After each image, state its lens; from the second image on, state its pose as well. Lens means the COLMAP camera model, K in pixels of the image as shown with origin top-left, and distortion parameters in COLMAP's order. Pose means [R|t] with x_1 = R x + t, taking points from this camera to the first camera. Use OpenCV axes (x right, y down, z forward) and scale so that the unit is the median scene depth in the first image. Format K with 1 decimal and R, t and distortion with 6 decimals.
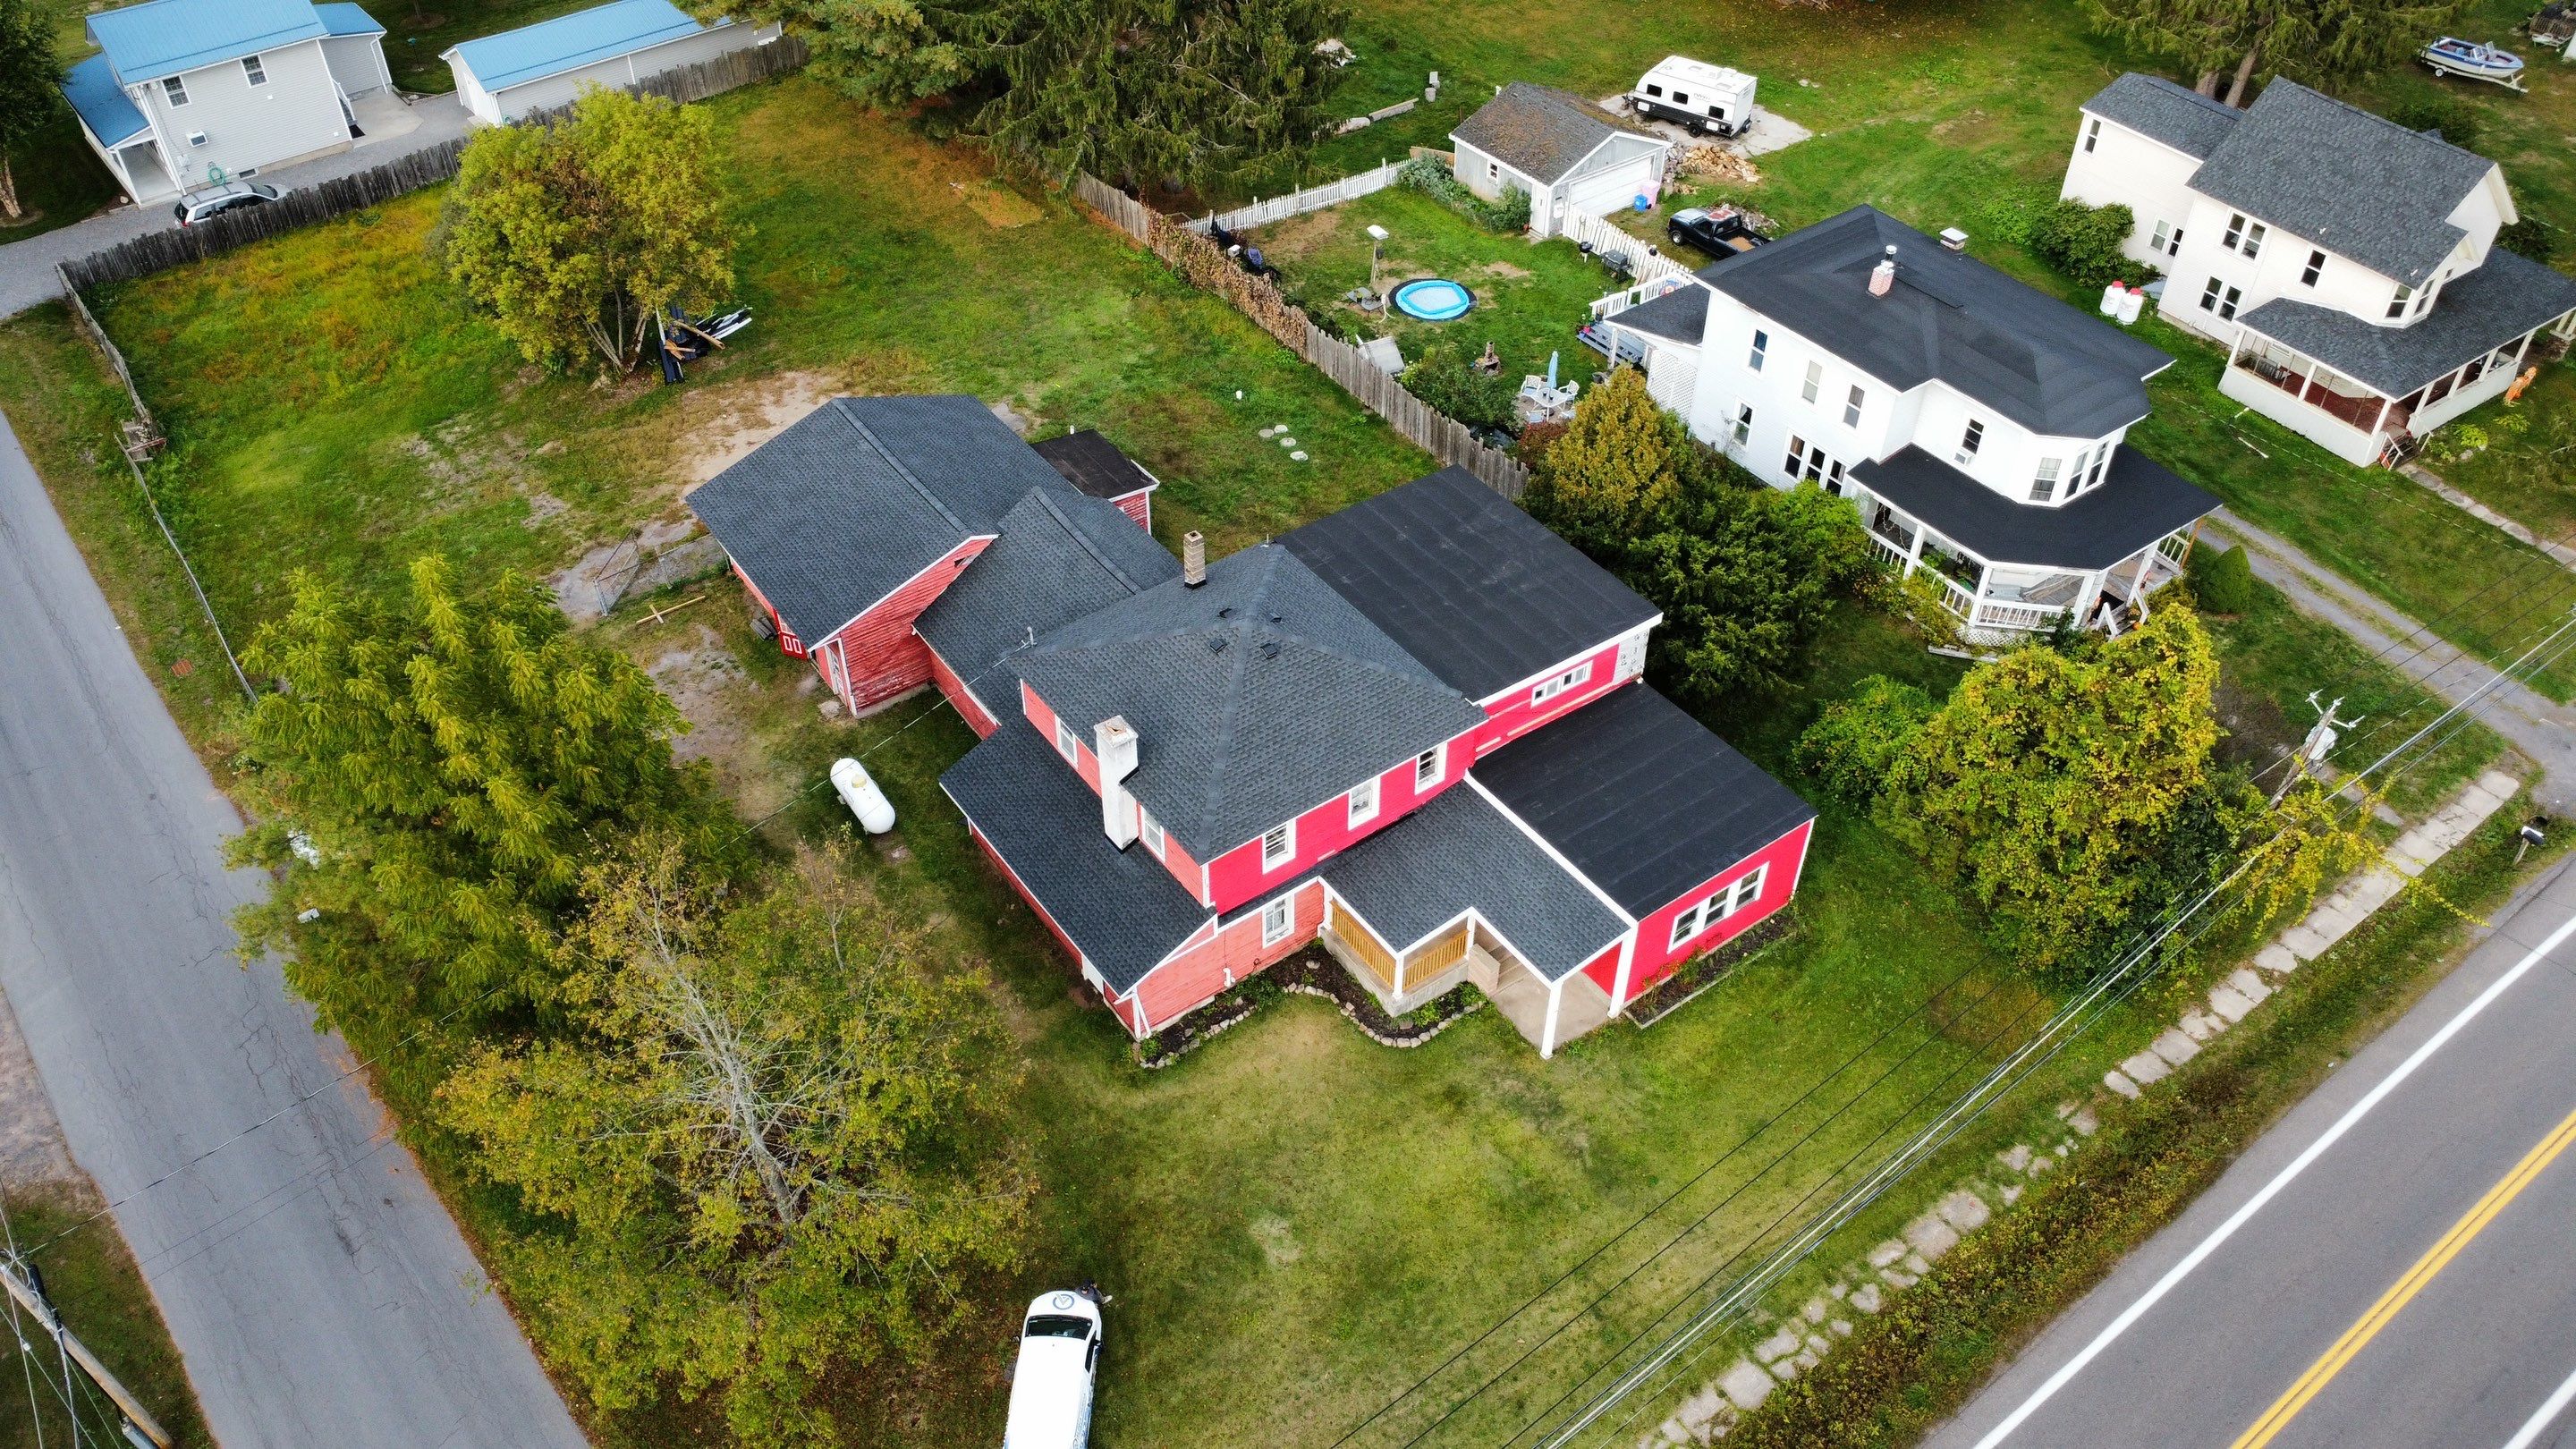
lens RADIAL K [[1861.0, 0, 1282.0], [0, 1861.0, 719.2], [0, 0, 1]] dist [-0.034369, -0.002246]
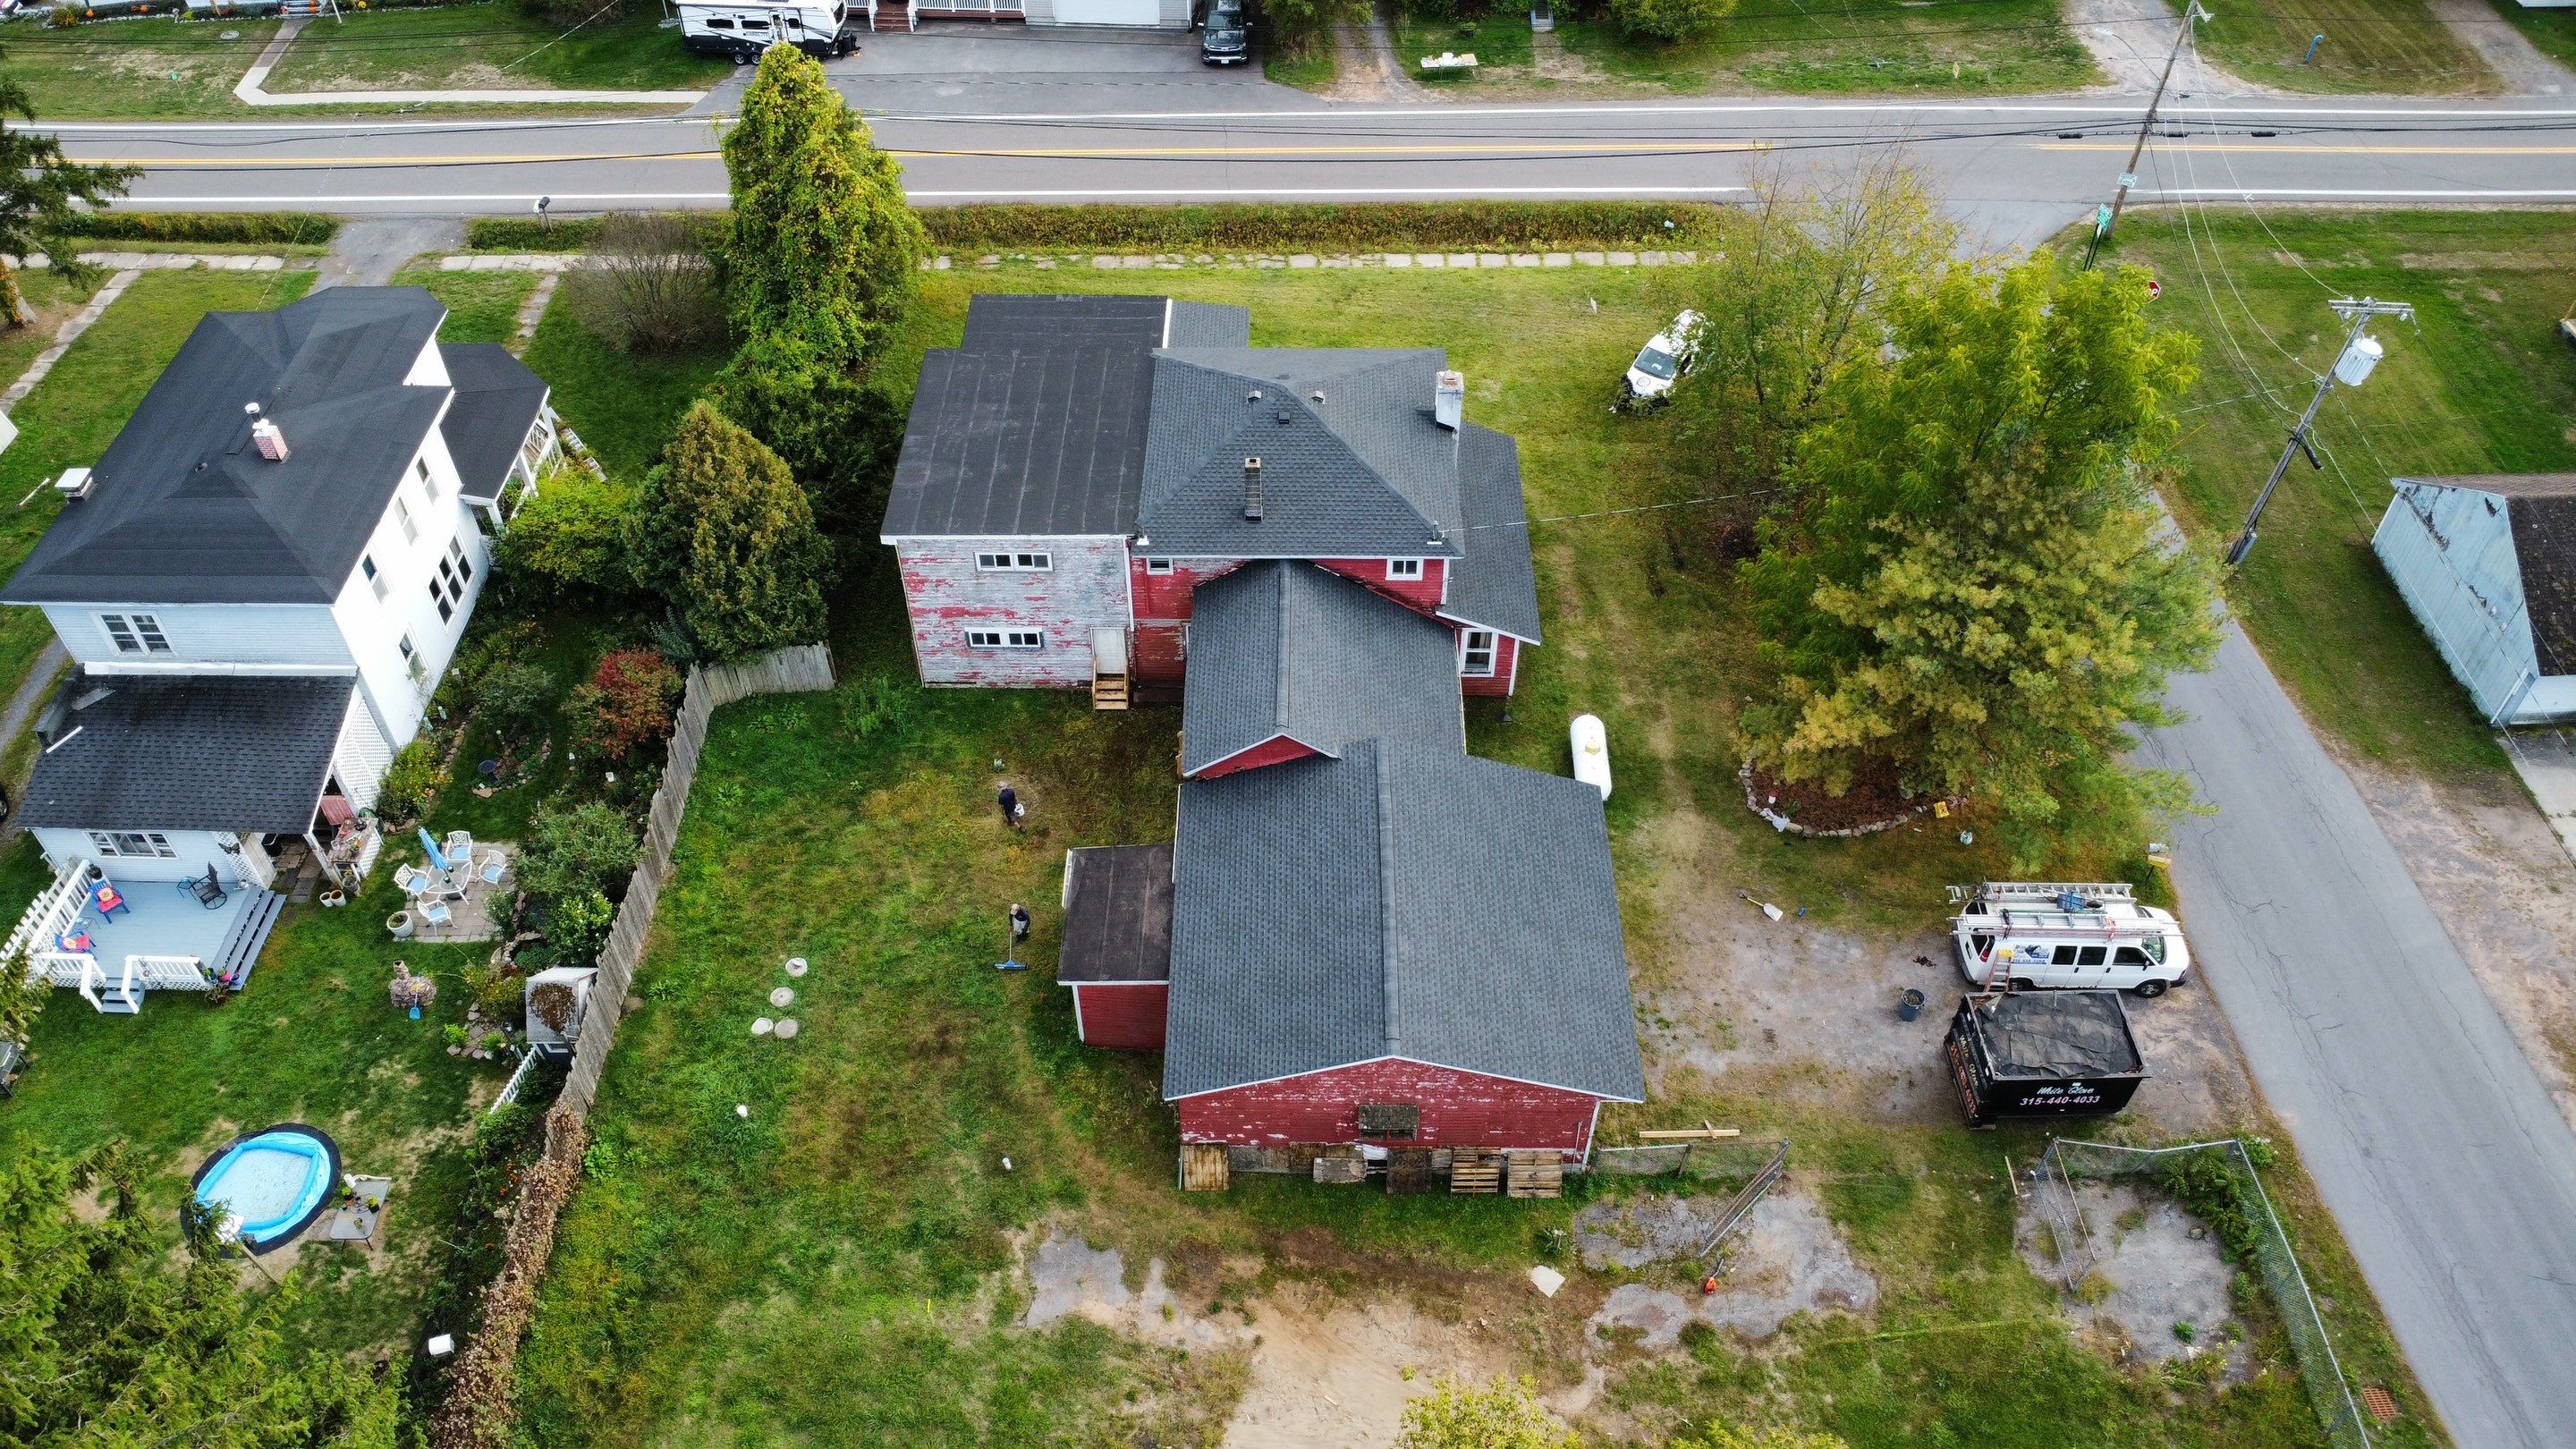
lens RADIAL K [[1861.0, 0, 1277.1], [0, 1861.0, 732.3], [0, 0, 1]] dist [-0.034369, -0.002246]
pose [[-0.805143, -0.425509, 0.413142, -0.435326], [0.397371, 0.130087, 0.908391, -0.803481], [-0.440273, 0.895555, 0.064347, 0.891933]]
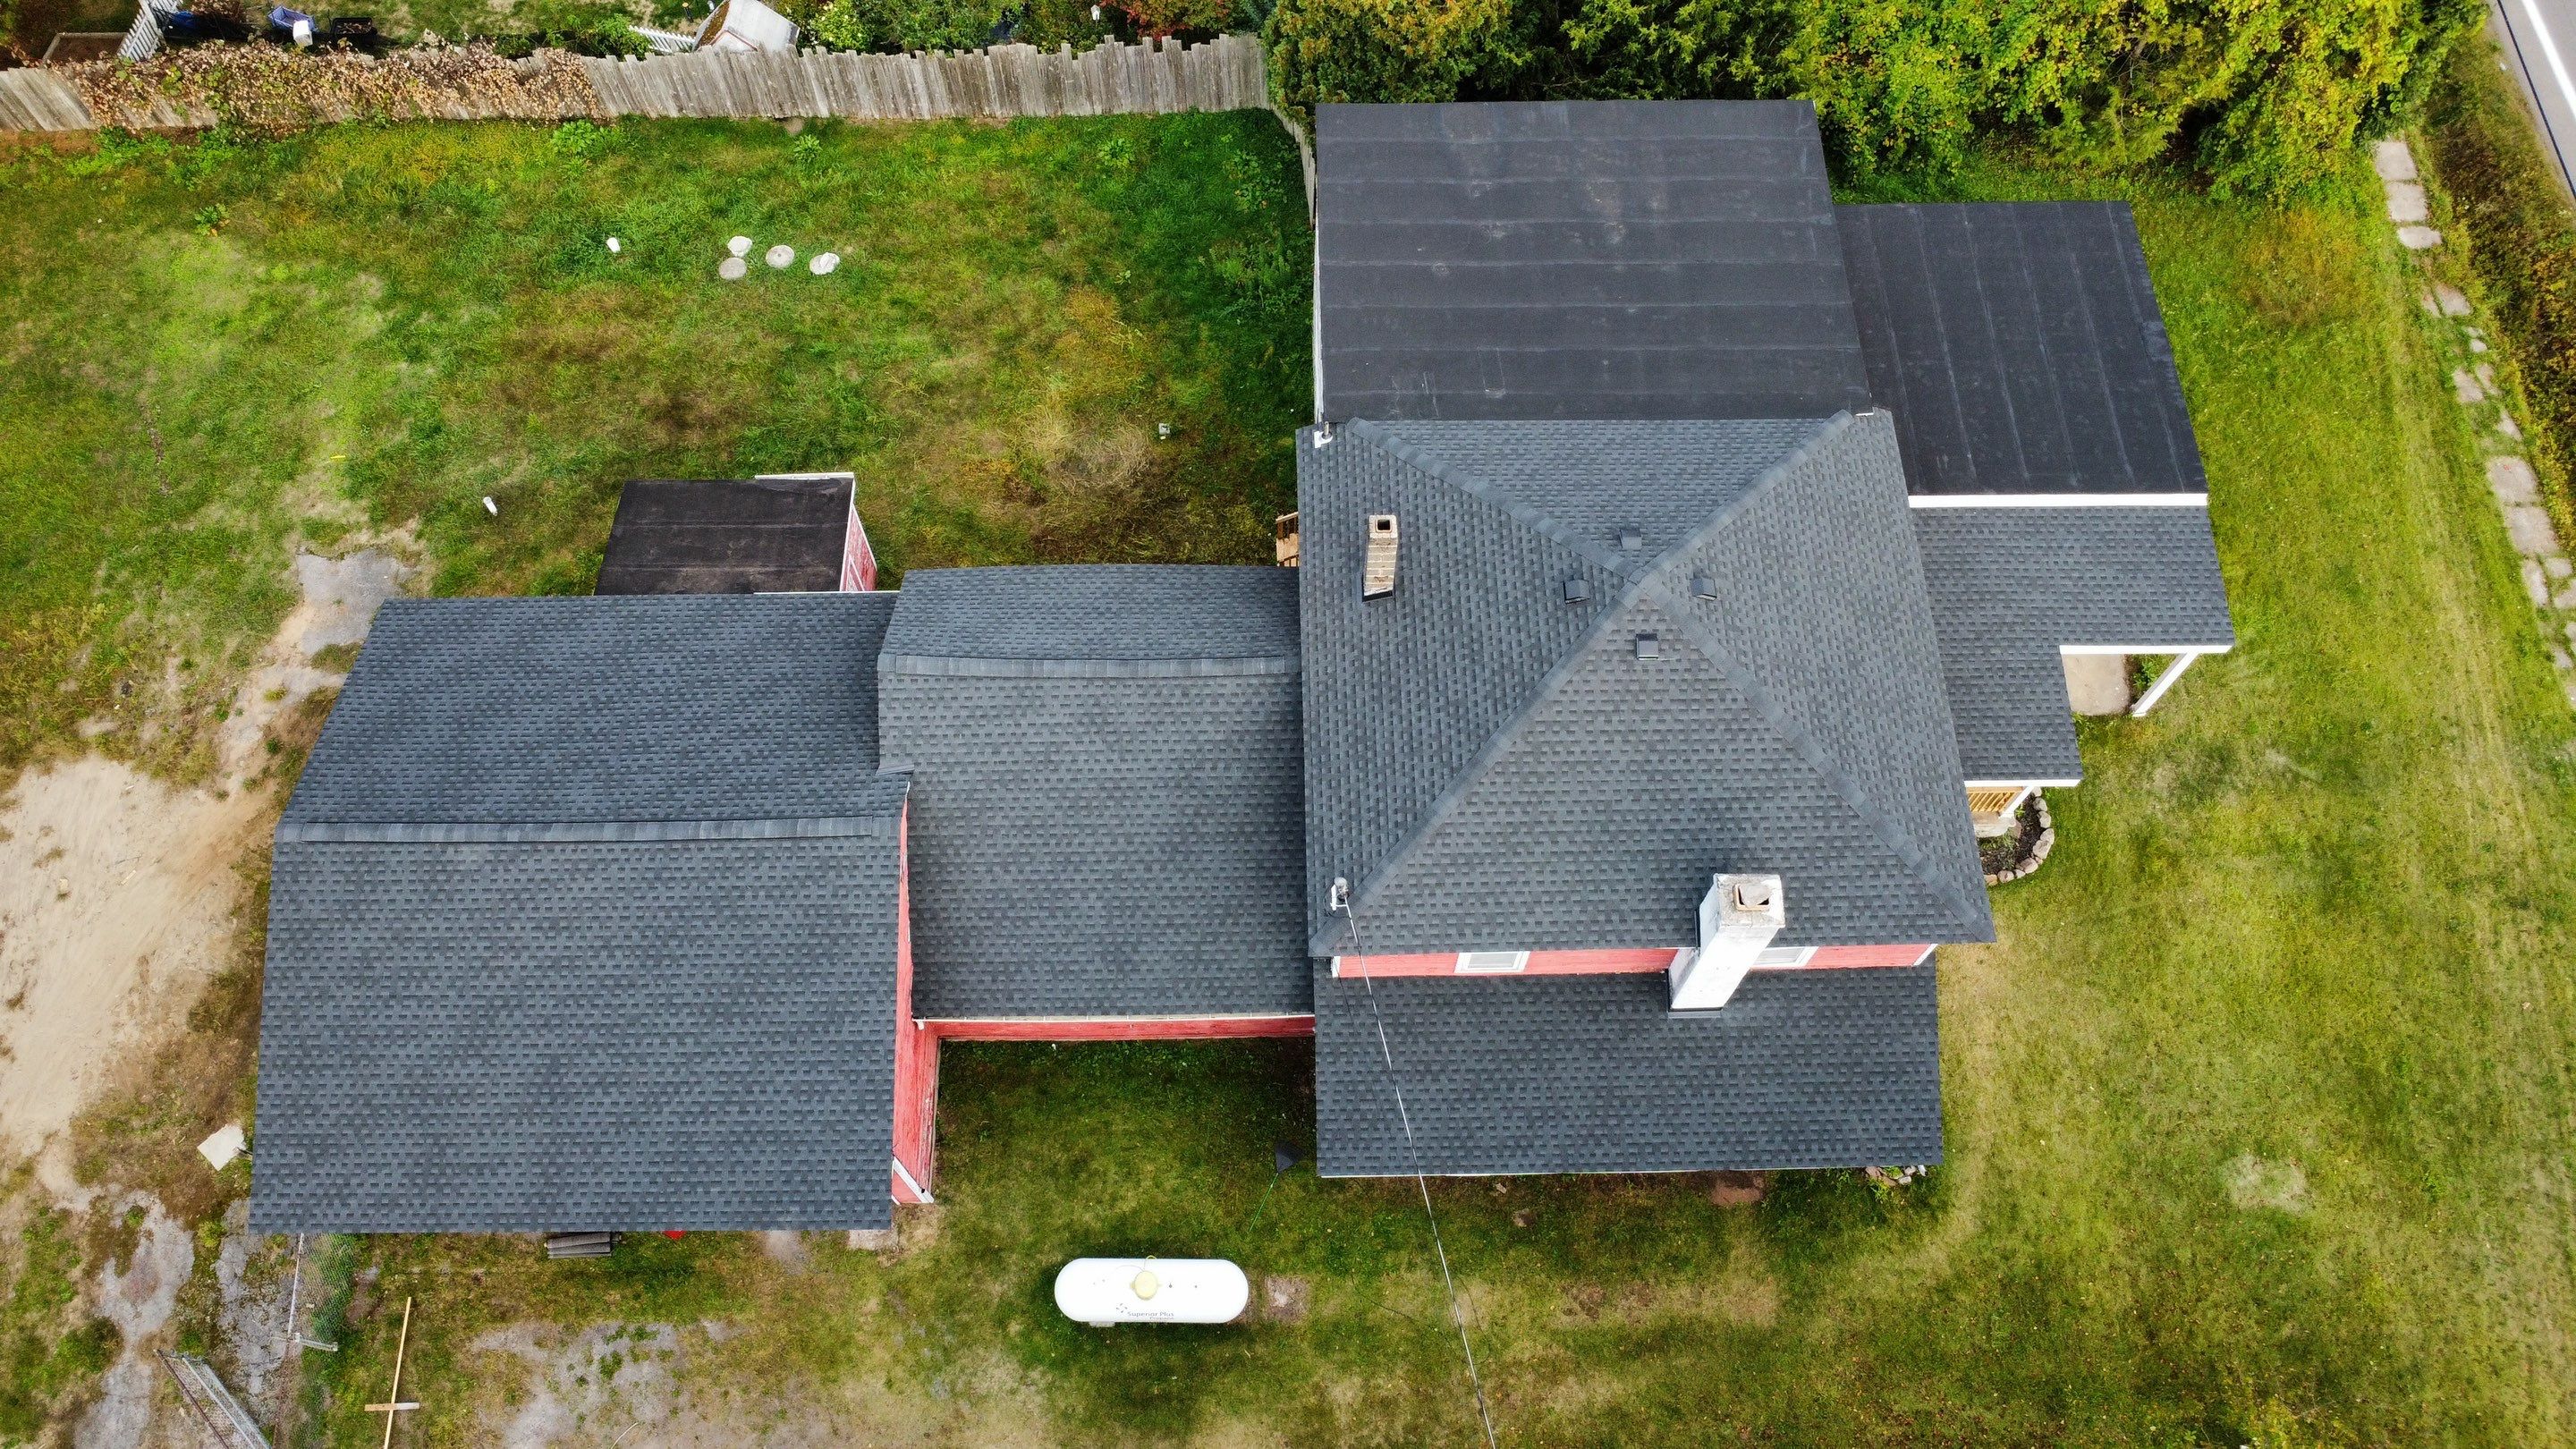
lens RADIAL K [[1861.0, 0, 1278.7], [0, 1861.0, 715.7], [0, 0, 1]] dist [-0.034369, -0.002246]
pose [[0.571119, -0.736729, 0.362014, -0.247823], [0.548322, 0.670586, 0.499657, -0.287956], [-0.610873, -0.086863, 0.786949, 0.505844]]
